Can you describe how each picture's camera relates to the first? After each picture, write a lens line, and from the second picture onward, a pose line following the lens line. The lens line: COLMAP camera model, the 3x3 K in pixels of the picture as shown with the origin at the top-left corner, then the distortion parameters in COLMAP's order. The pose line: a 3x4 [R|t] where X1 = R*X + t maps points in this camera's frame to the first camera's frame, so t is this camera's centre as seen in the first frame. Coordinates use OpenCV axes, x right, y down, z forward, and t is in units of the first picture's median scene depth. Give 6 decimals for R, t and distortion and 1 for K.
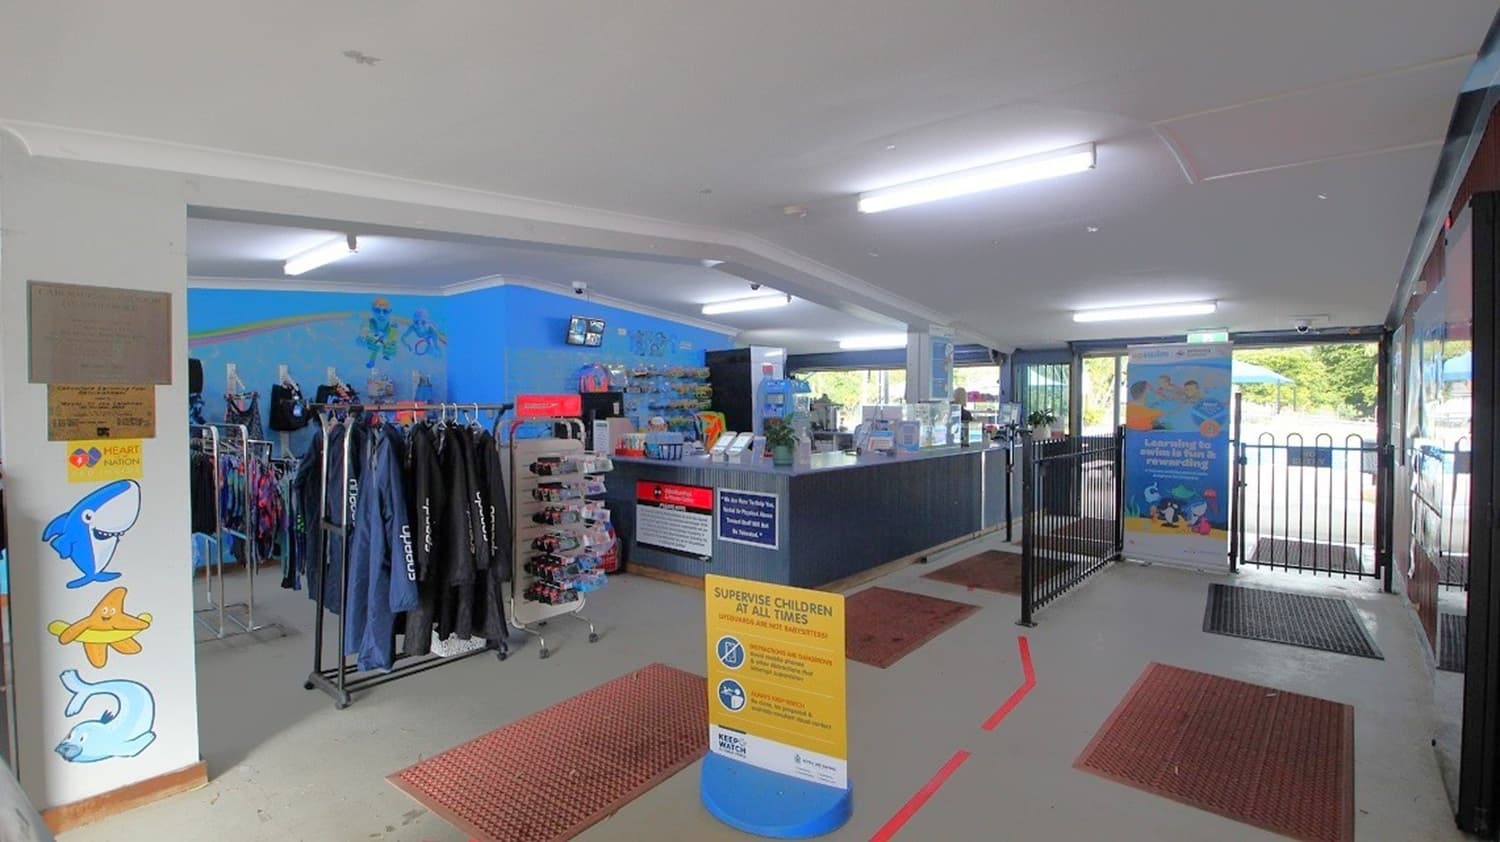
lens RADIAL K [[707.7, 0, 750.3], [0, 707.7, 414.3], [0, 0, 1]] dist [0.005178, -0.021067]
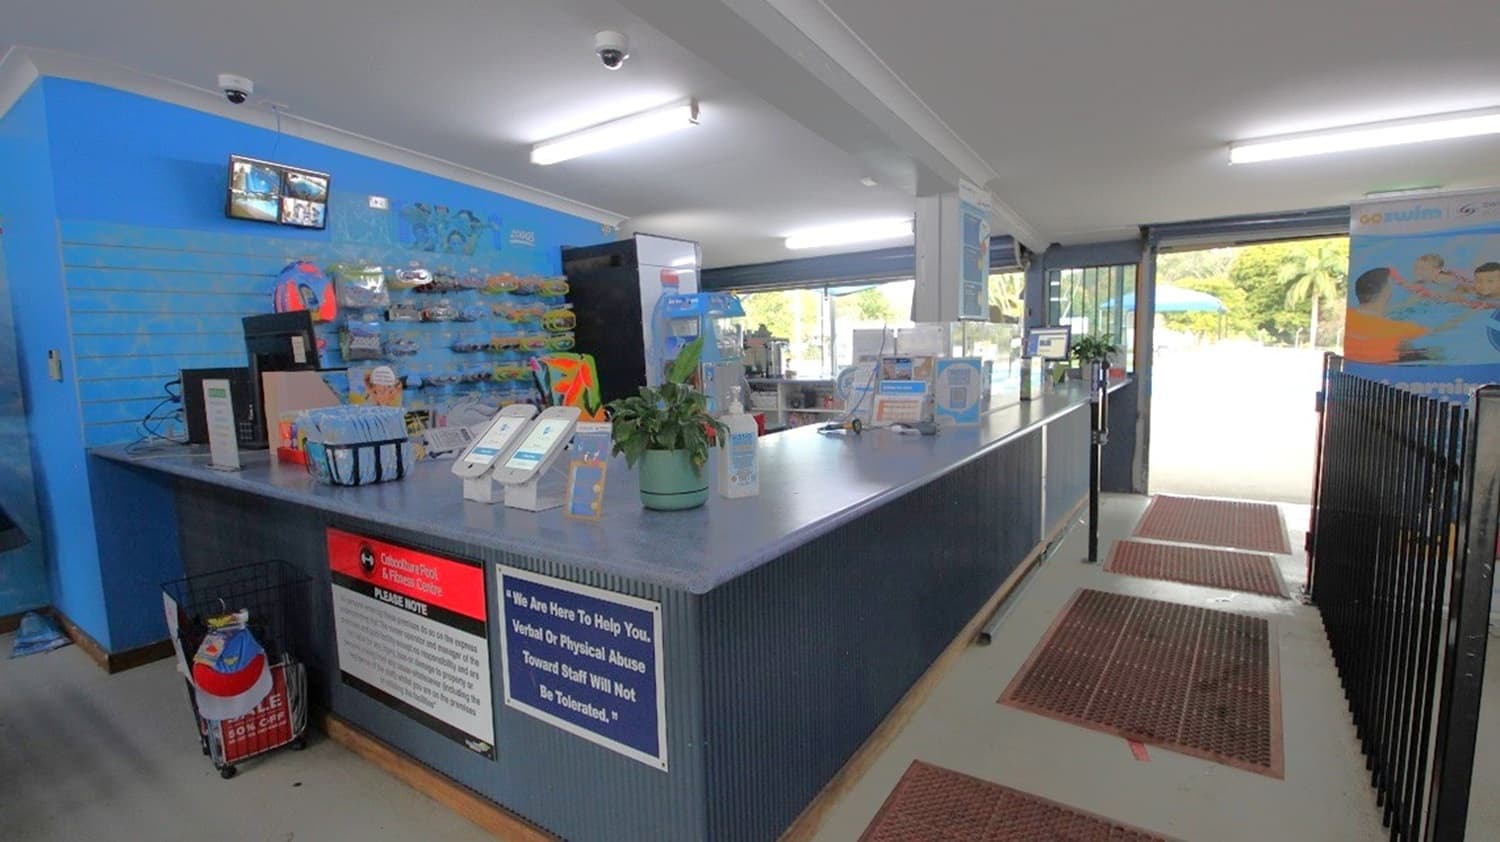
lens RADIAL K [[707.7, 0, 750.3], [0, 707.7, 414.3], [0, 0, 1]] dist [0.005178, -0.021067]
pose [[0.994671, -0.038348, 0.095702, 0.034356], [0.030547, 0.996189, 0.081694, 0.003402], [-0.098470, -0.078336, 0.992052, 0.455333]]
